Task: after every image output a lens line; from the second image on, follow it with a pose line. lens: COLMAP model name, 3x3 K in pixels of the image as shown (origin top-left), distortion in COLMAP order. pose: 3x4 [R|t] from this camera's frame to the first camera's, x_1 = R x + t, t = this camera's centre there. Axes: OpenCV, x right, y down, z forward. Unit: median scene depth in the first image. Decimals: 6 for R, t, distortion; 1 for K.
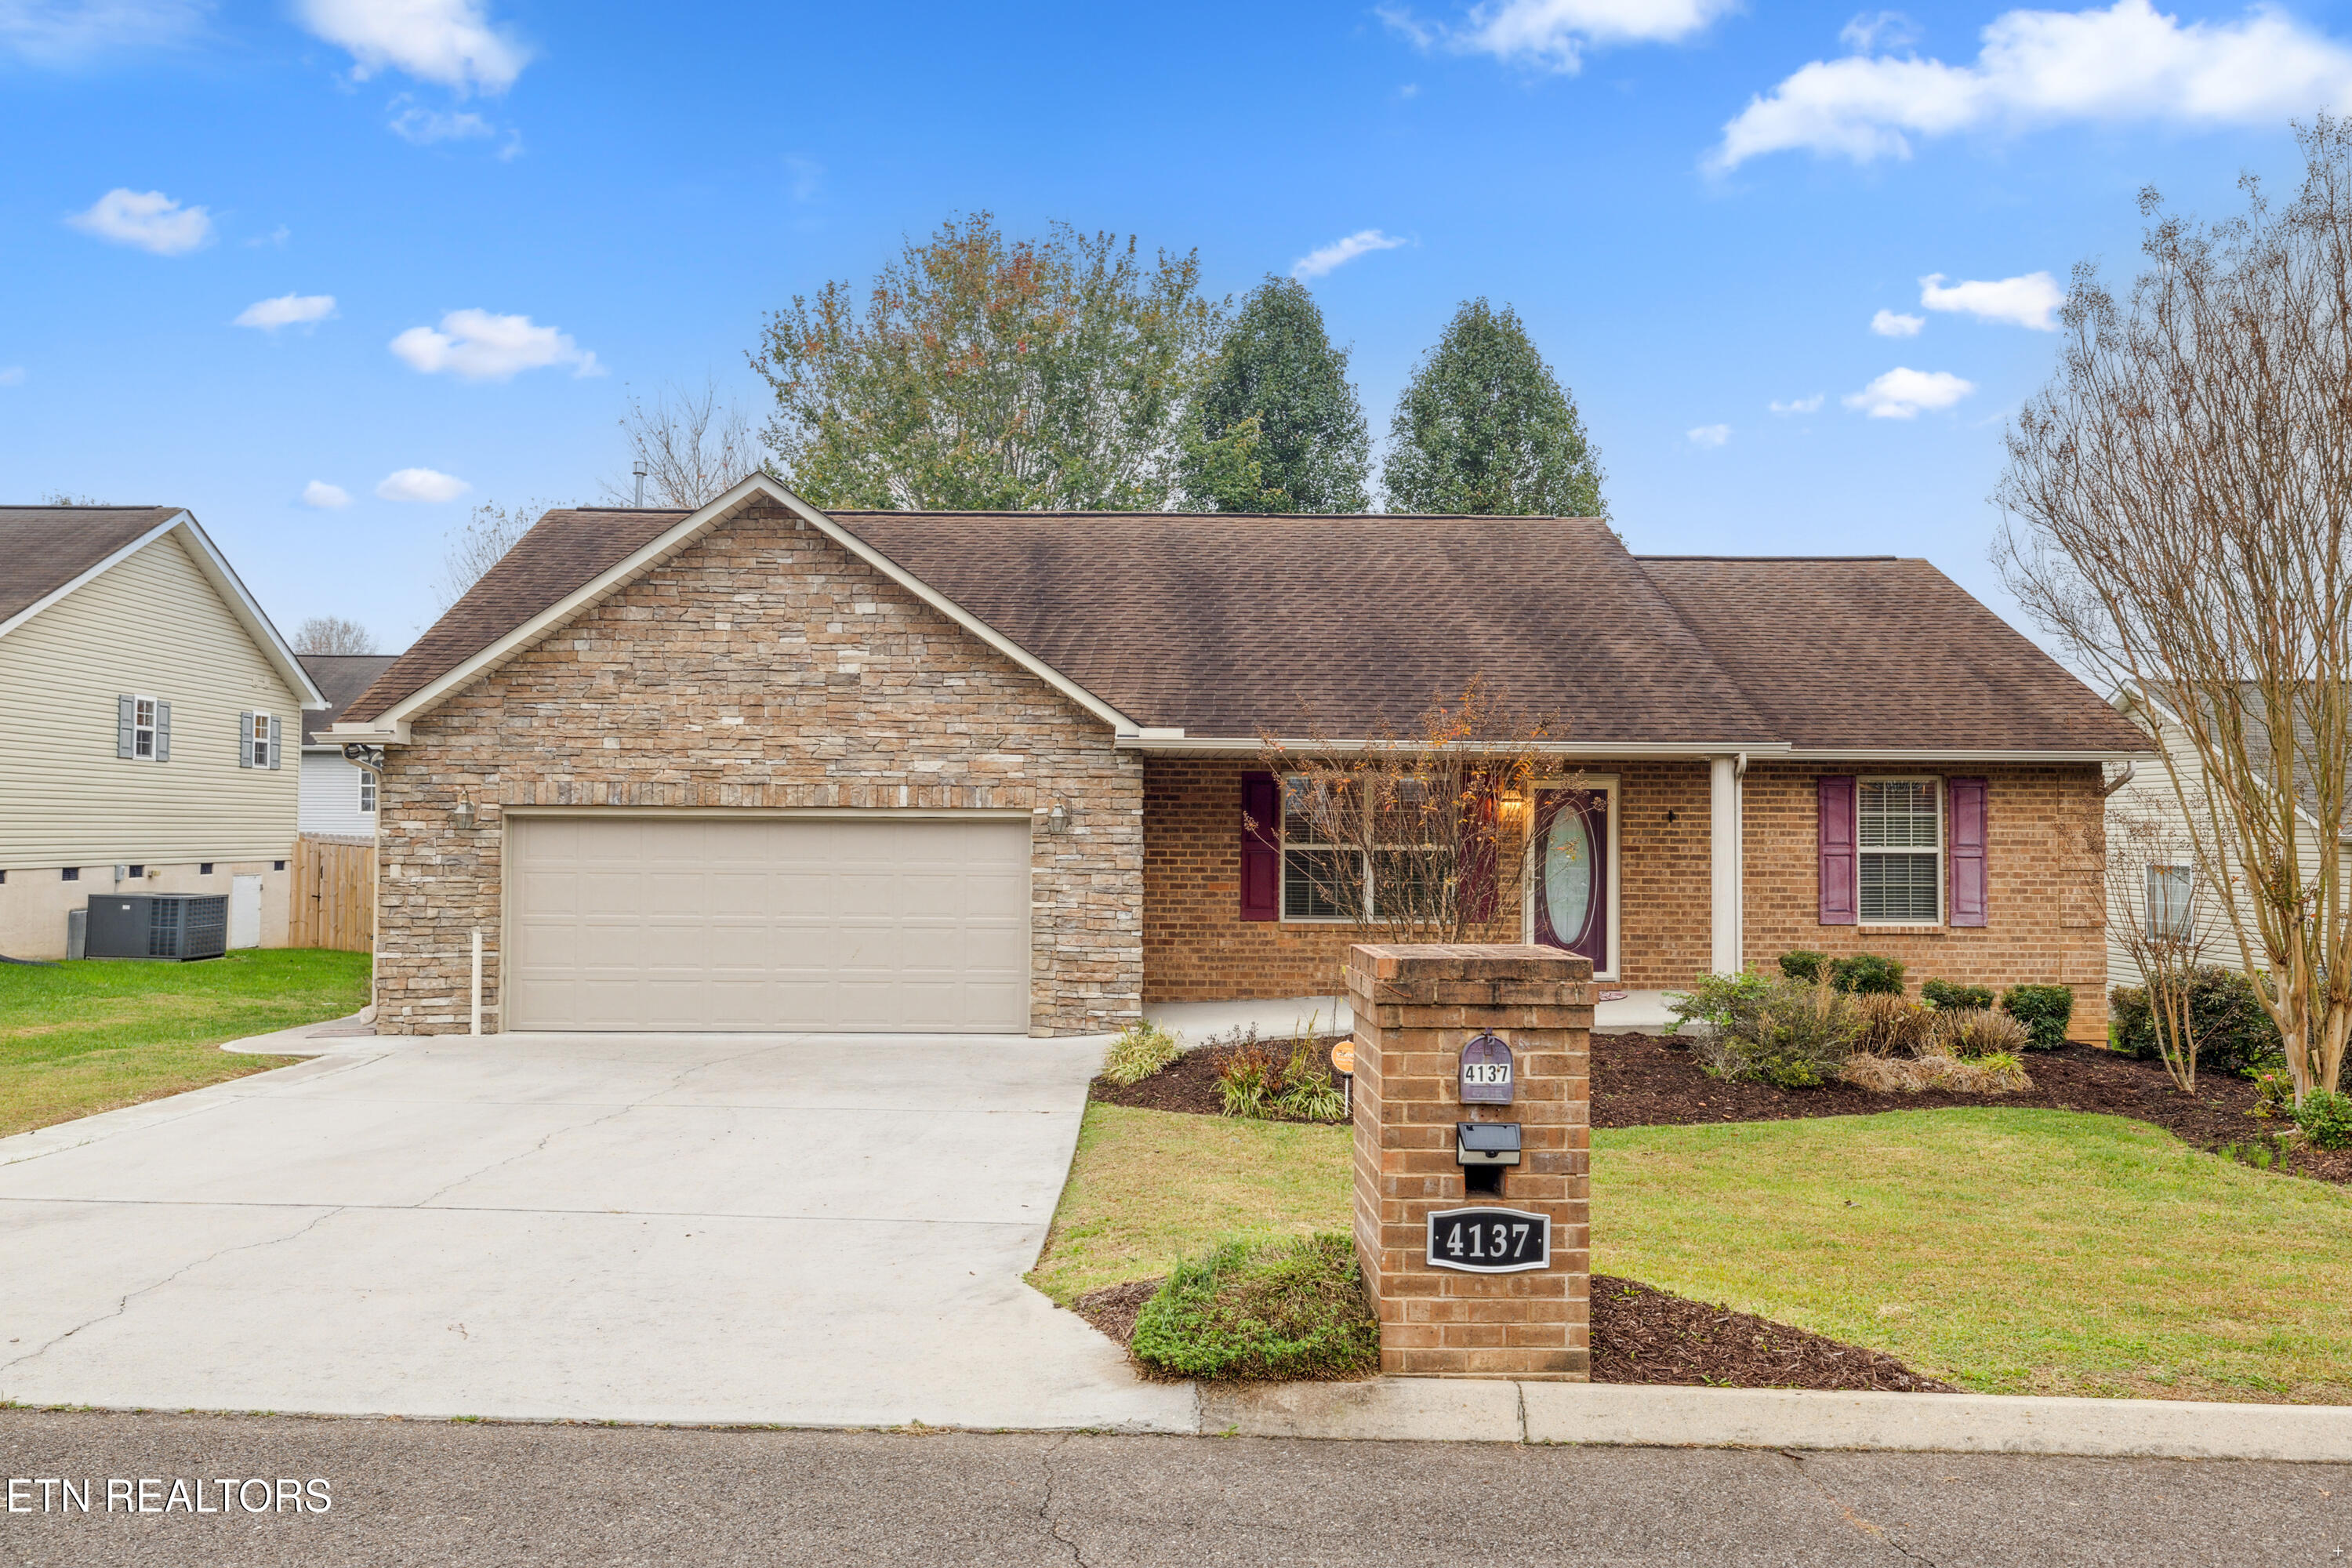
lens RADIAL K [[1732.5, 0, 1172.9], [0, 1732.5, 748.7], [0, 0, 1]] dist [0.012401, -0.005224]
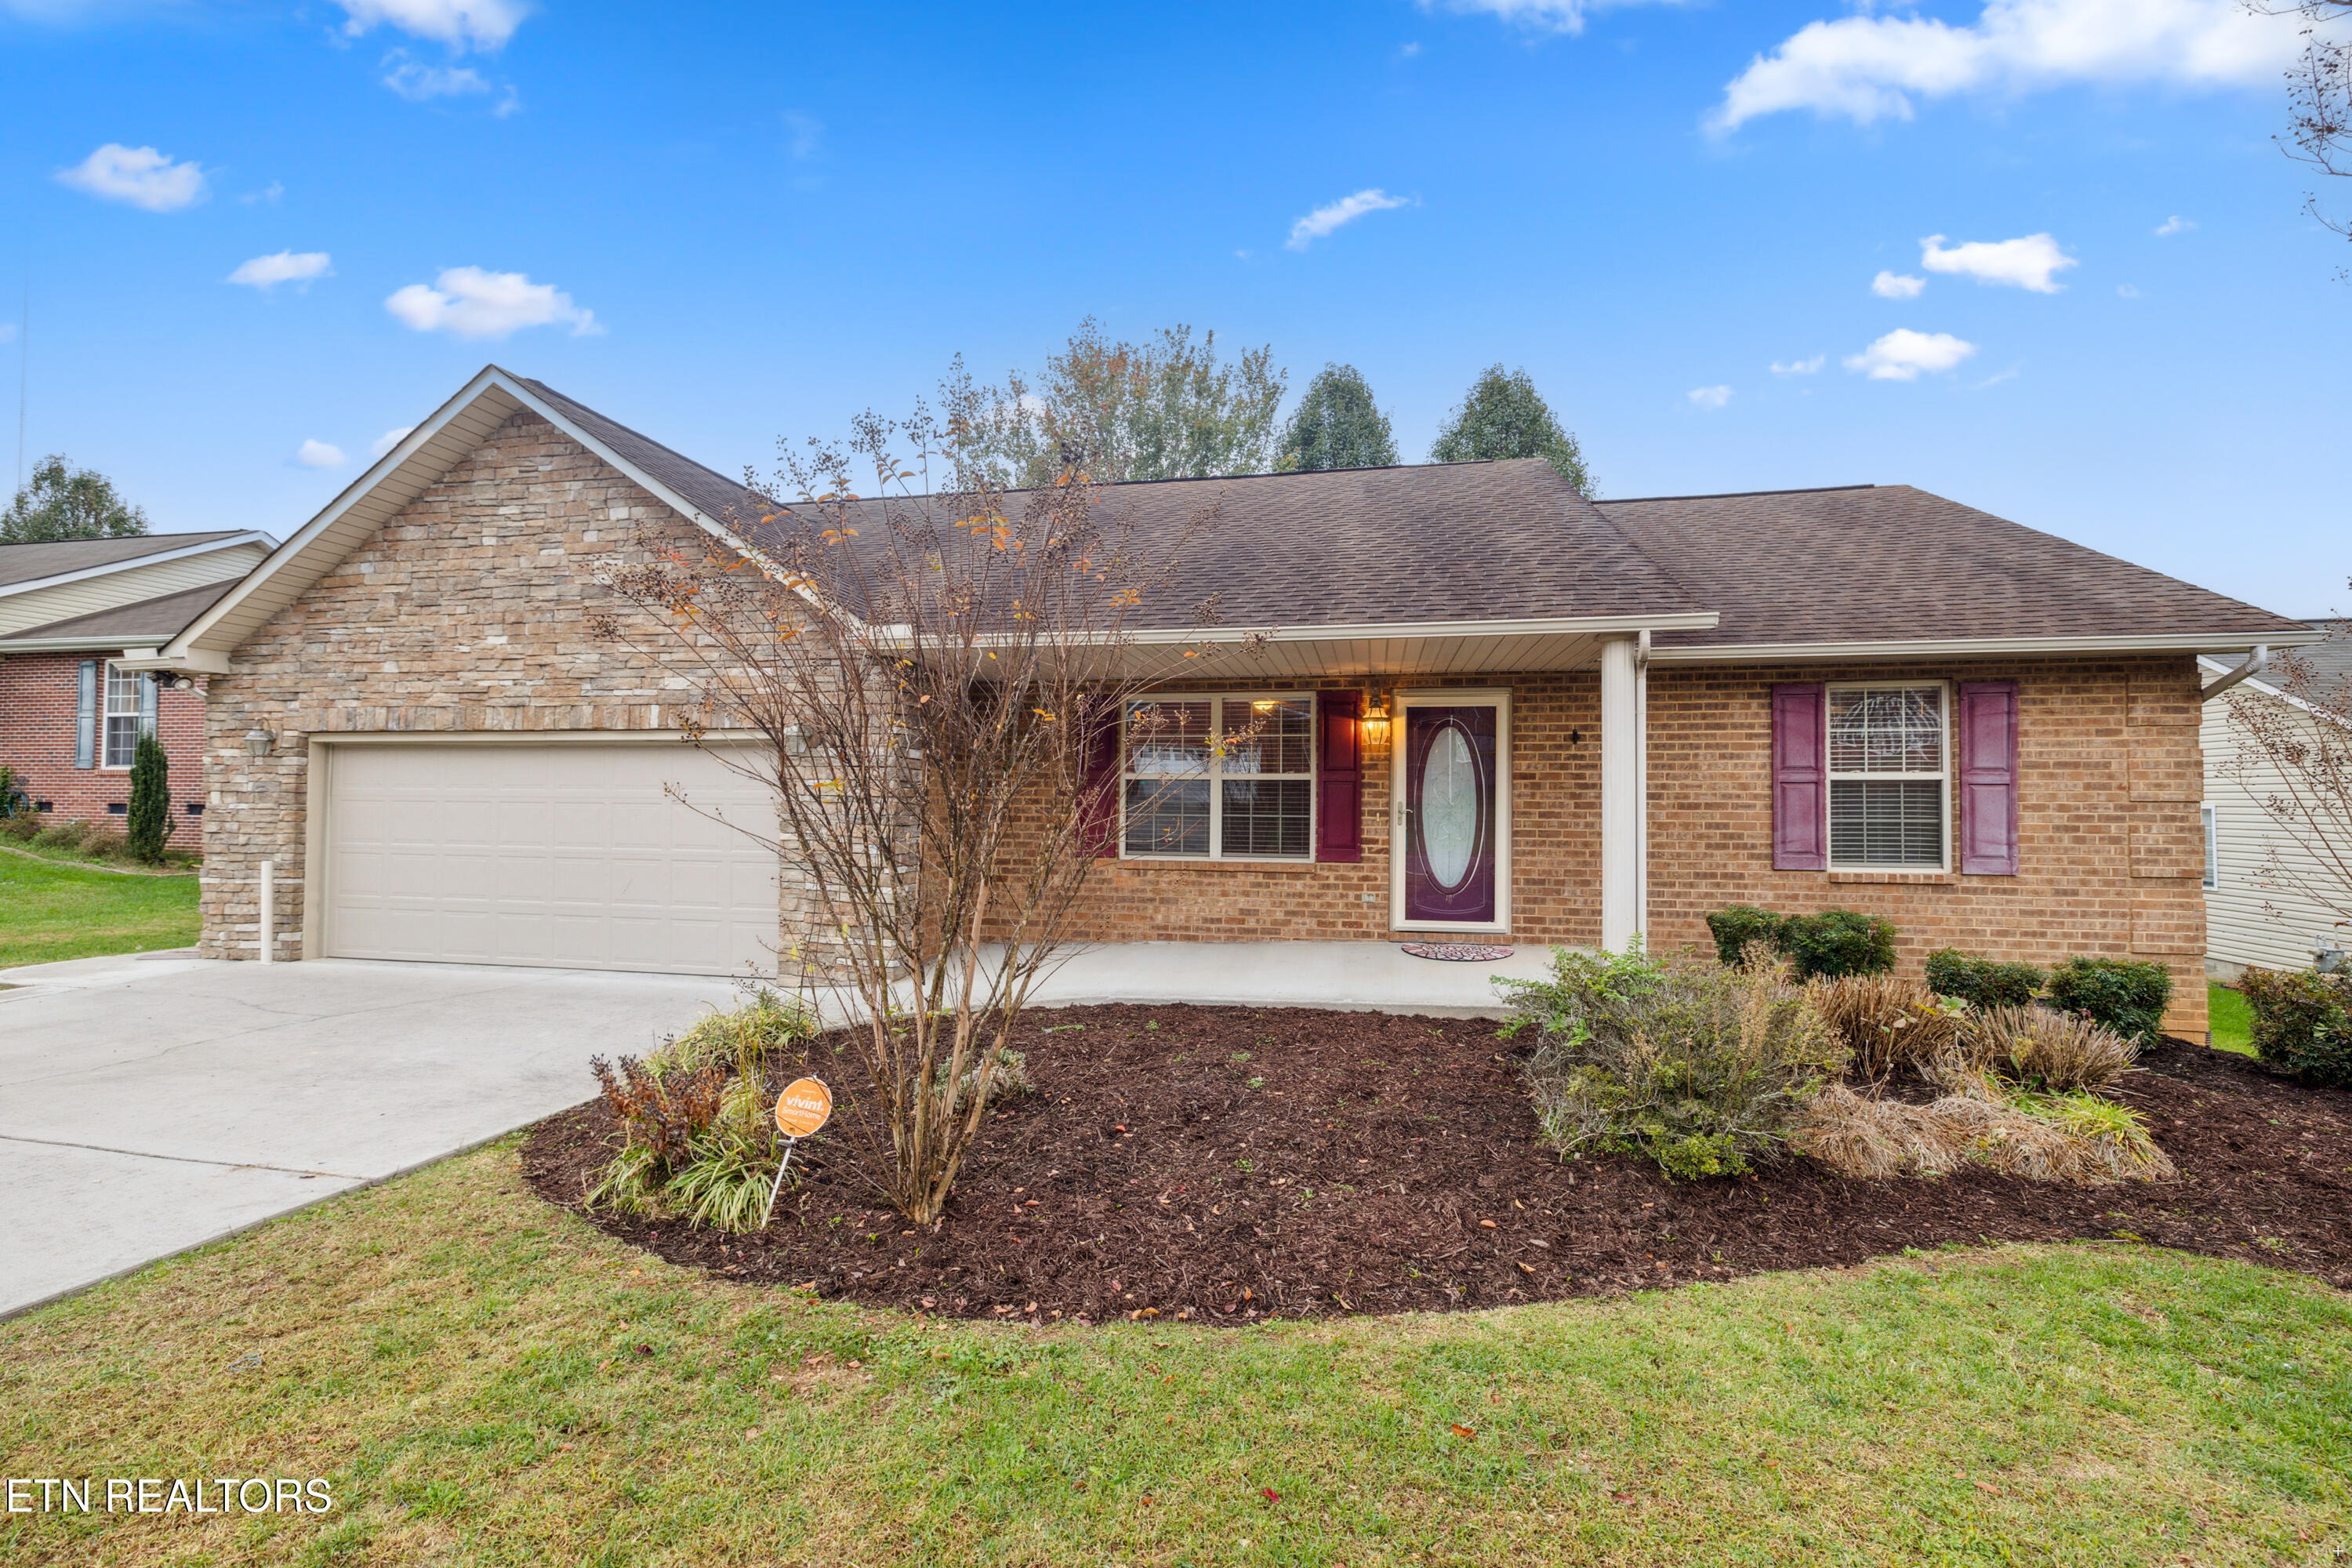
lens RADIAL K [[995.6, 0, 1161.6], [0, 995.6, 766.7], [0, 0, 1]] dist [0.000500, 0.000218]
pose [[0.976461, -0.007376, -0.215569, 0.197760], [0.010615, 0.999847, 0.013872, 0.044908], [0.215434, -0.015834, 0.976390, 0.495657]]
